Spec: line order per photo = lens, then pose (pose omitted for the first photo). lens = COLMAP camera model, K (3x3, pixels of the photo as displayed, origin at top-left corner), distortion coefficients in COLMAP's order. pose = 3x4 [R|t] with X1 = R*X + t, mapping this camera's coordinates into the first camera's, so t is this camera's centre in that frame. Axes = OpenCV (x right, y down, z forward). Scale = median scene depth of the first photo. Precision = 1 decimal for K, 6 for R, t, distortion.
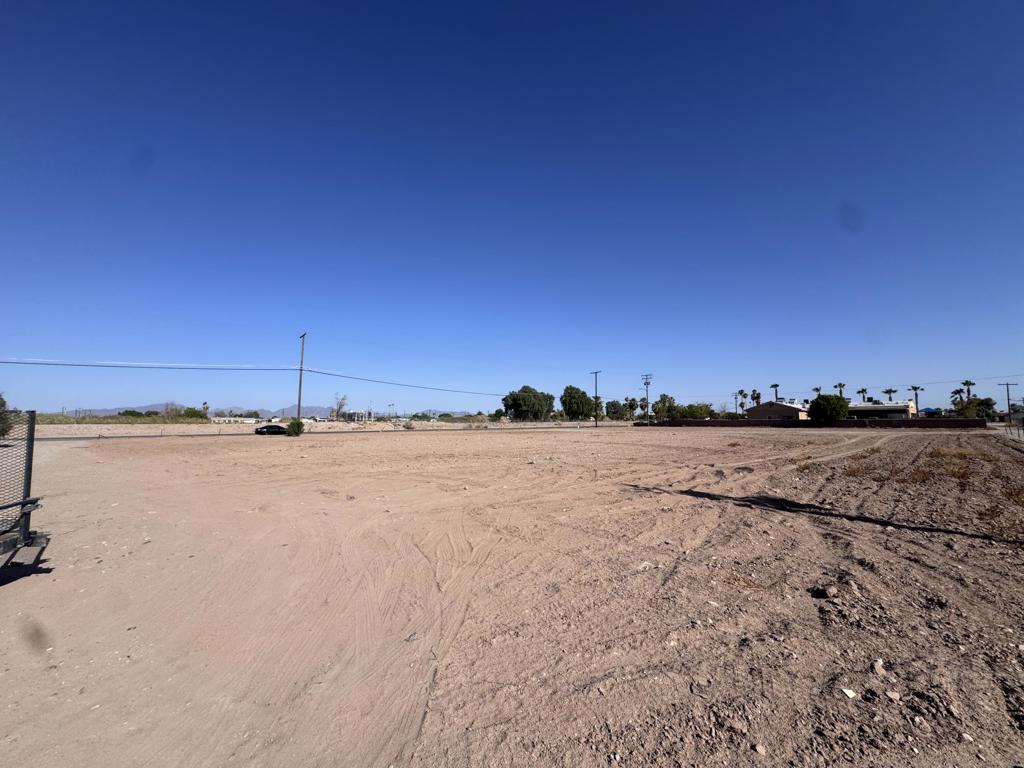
lens RADIAL K [[407.1, 0, 510.9], [0, 407.1, 381.1], [0, 0, 1]] dist [-0.005700, 0.001137]
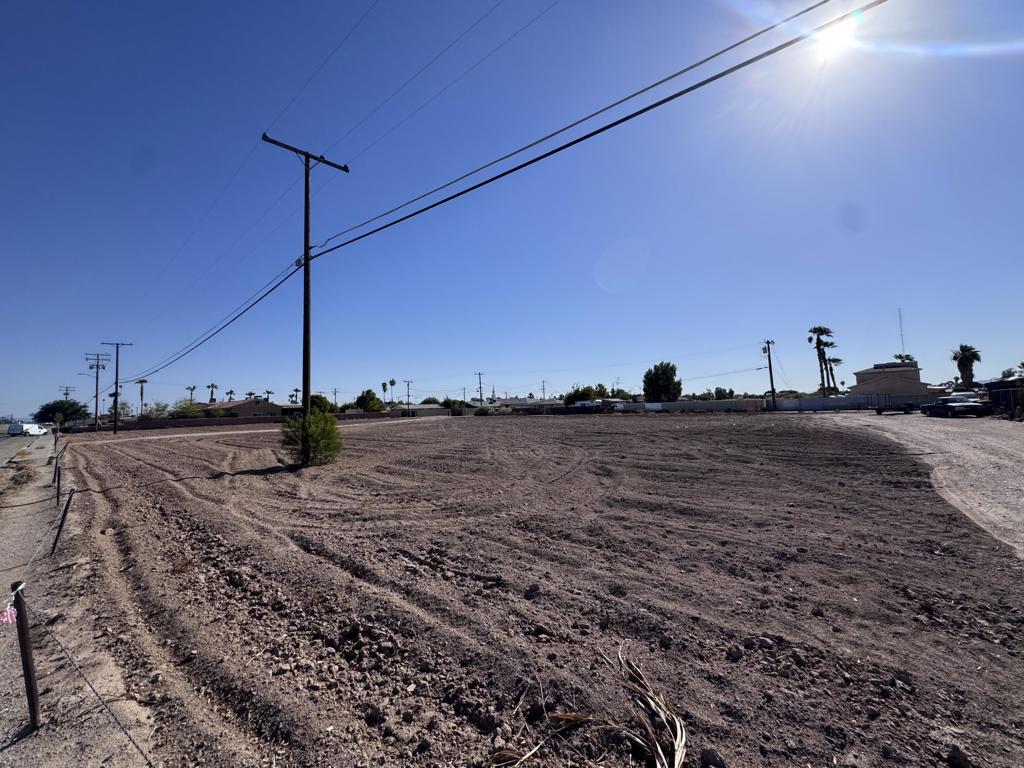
lens RADIAL K [[407.1, 0, 510.8], [0, 407.1, 381.0], [0, 0, 1]] dist [-0.005700, 0.001137]
pose [[-0.104096, 0.071978, 0.991959, -0.368391], [-0.064459, 0.994793, -0.078948, 0.034442], [-0.992476, -0.072159, -0.098914, 0.363877]]
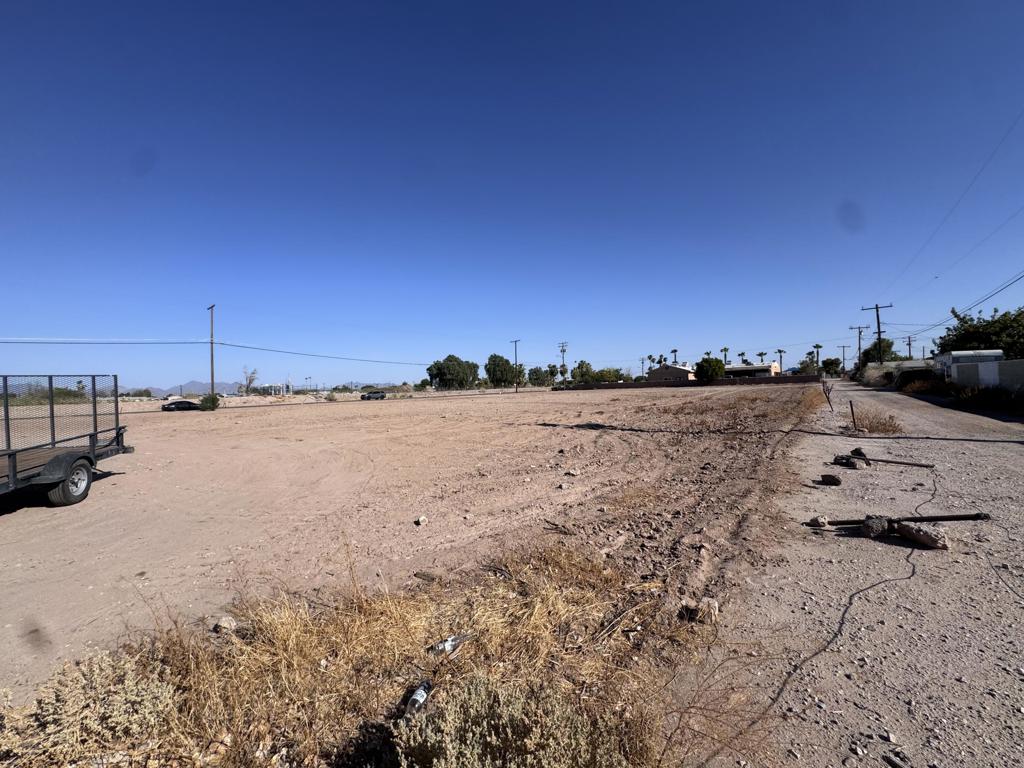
lens RADIAL K [[407.1, 0, 511.0], [0, 407.1, 379.8], [0, 0, 1]] dist [-0.005700, 0.001137]
pose [[0.983748, -0.029232, 0.177161, 0.005107], [0.016226, 0.997095, 0.074420, -0.000176], [-0.178822, -0.070336, 0.981364, -0.035609]]
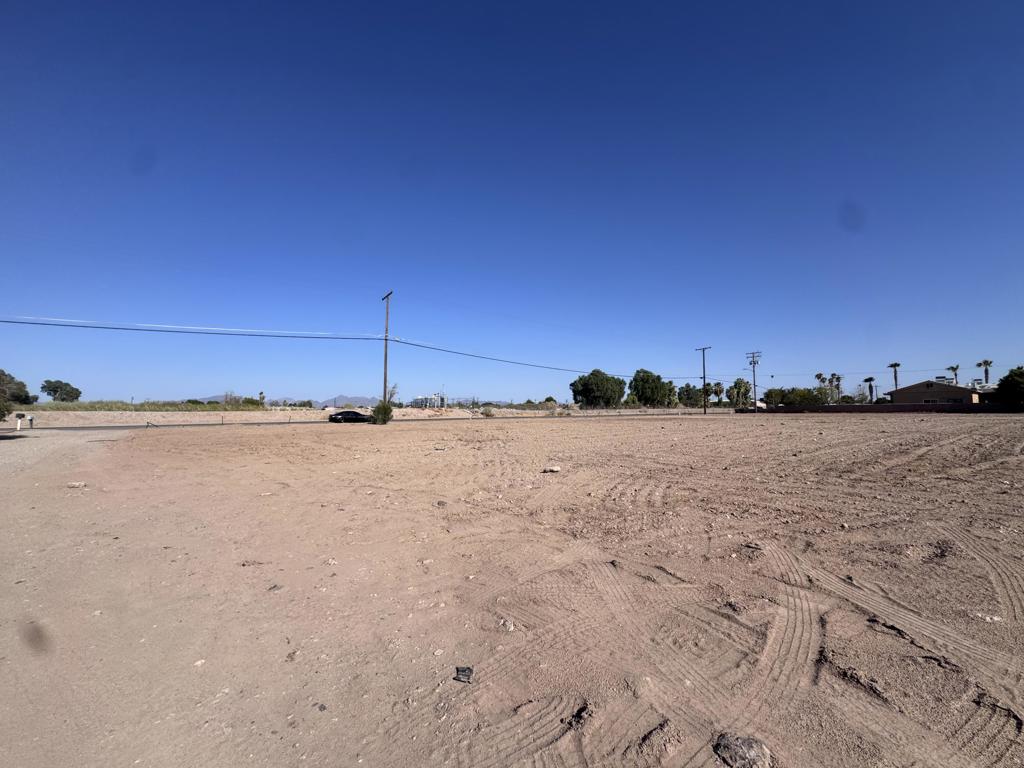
lens RADIAL K [[407.1, 0, 511.6], [0, 407.1, 377.8], [0, 0, 1]] dist [-0.005700, 0.001137]
pose [[0.995897, -0.011131, -0.089808, -0.086706], [0.012789, 0.999758, 0.017908, 0.014510], [0.089587, -0.018983, 0.995798, 0.100883]]
